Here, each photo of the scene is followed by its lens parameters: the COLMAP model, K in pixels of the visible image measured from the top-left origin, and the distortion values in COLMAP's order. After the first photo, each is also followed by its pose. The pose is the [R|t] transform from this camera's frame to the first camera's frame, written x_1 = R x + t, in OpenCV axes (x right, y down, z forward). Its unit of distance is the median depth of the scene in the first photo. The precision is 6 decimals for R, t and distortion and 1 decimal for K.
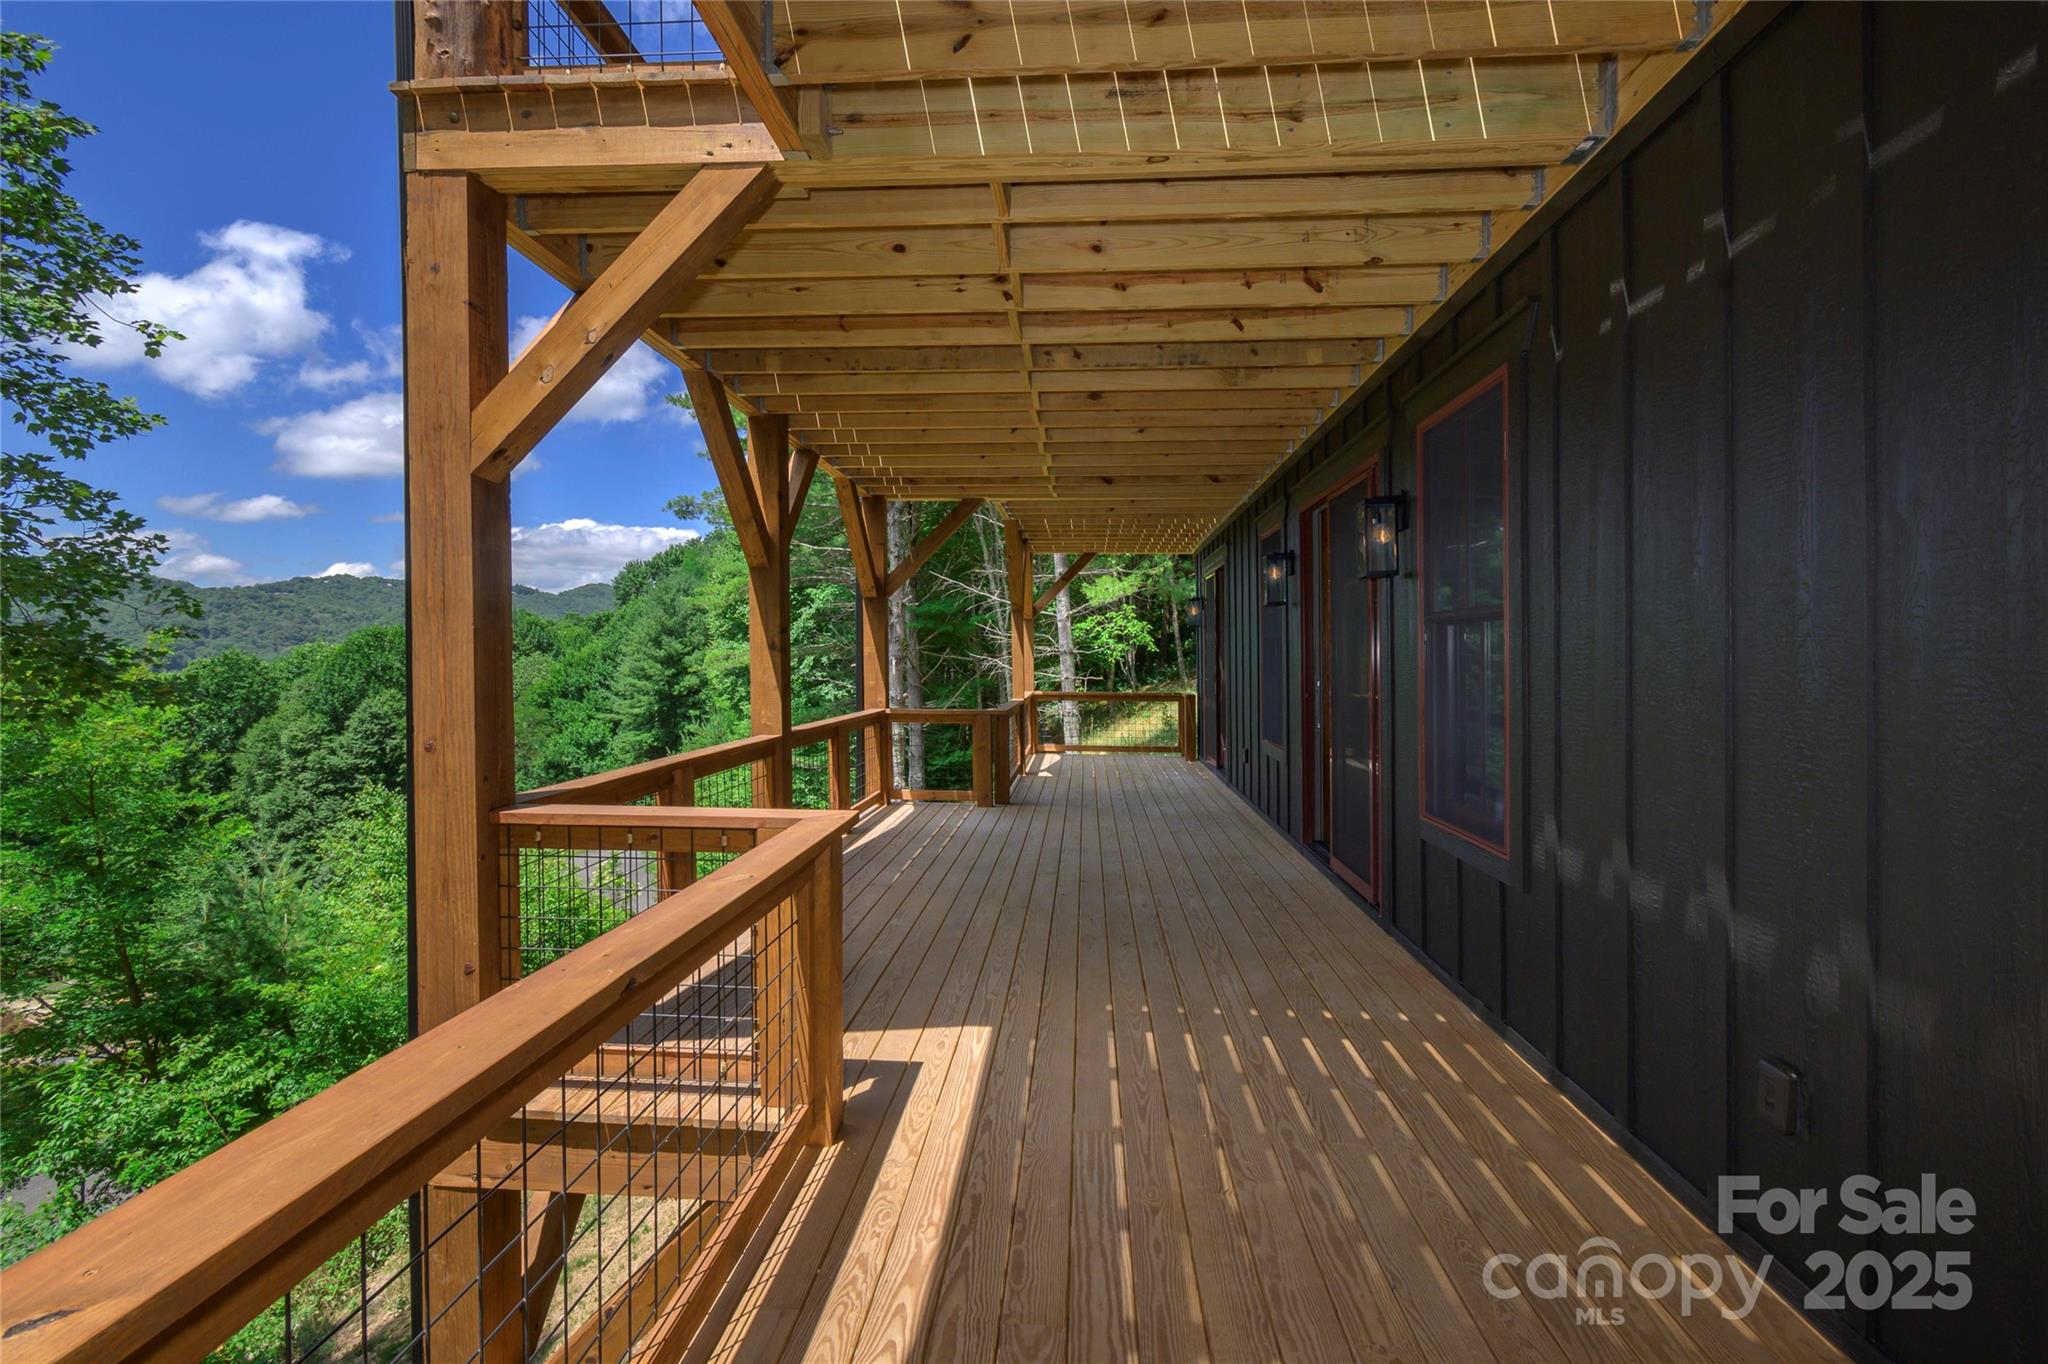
lens RADIAL K [[952.3, 0, 1024.0], [0, 952.3, 682.0], [0, 0, 1]] dist [0.000903, 0.000081]
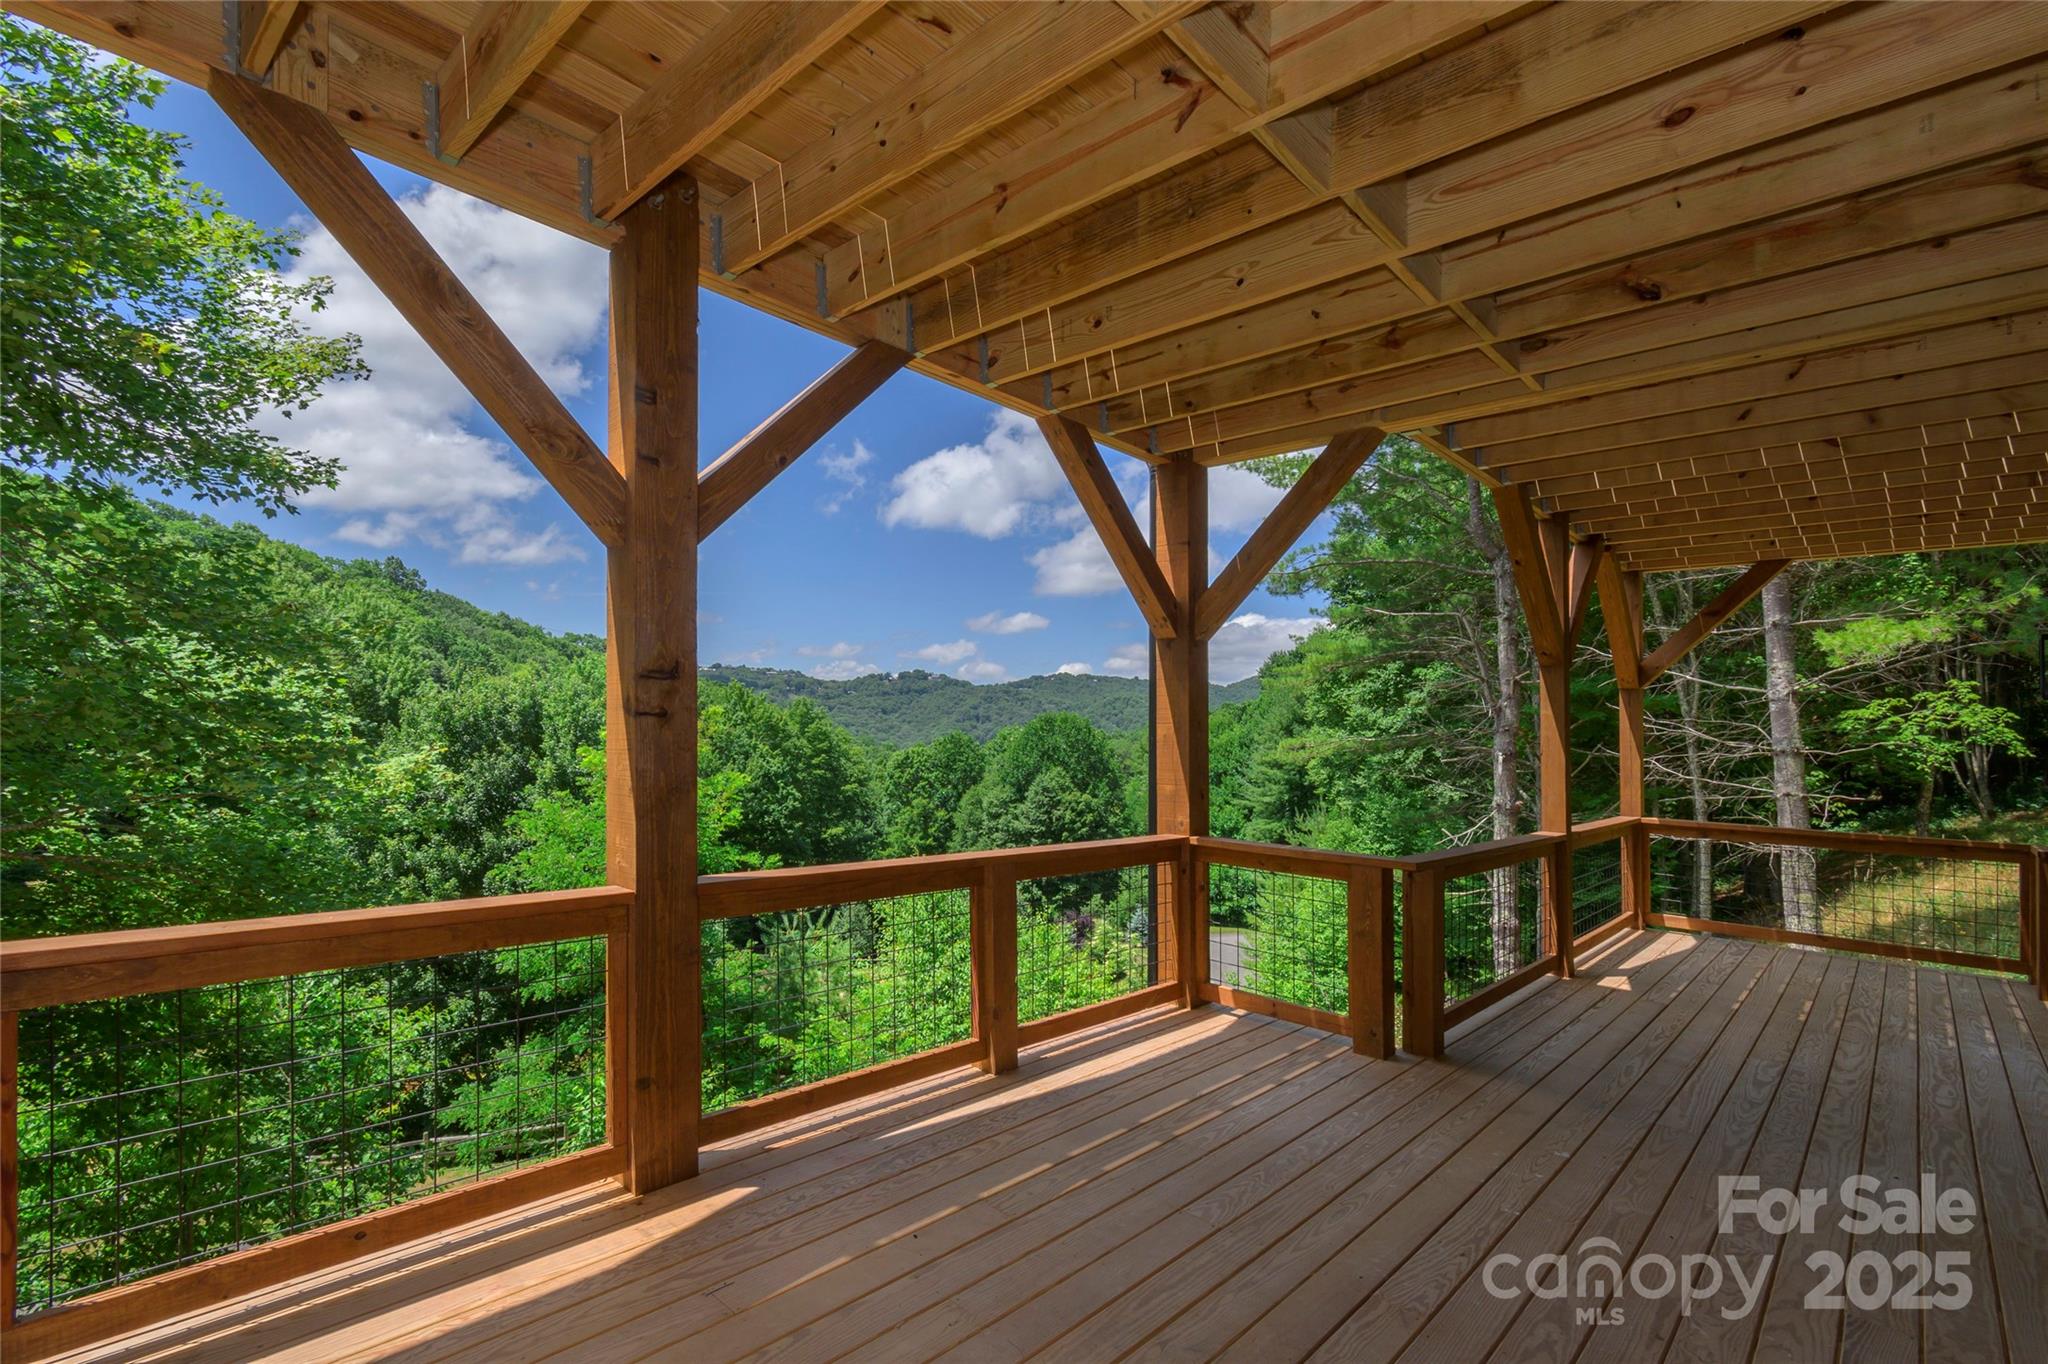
lens RADIAL K [[915.6, 0, 1019.8], [0, 915.6, 773.8], [0, 0, 1]] dist [0.000896, -0.000051]
pose [[0.757156, 0.046661, -0.651566, 0.029445], [-0.045766, 0.998784, 0.018344, -0.002916], [0.651629, 0.015930, 0.758370, 0.127629]]
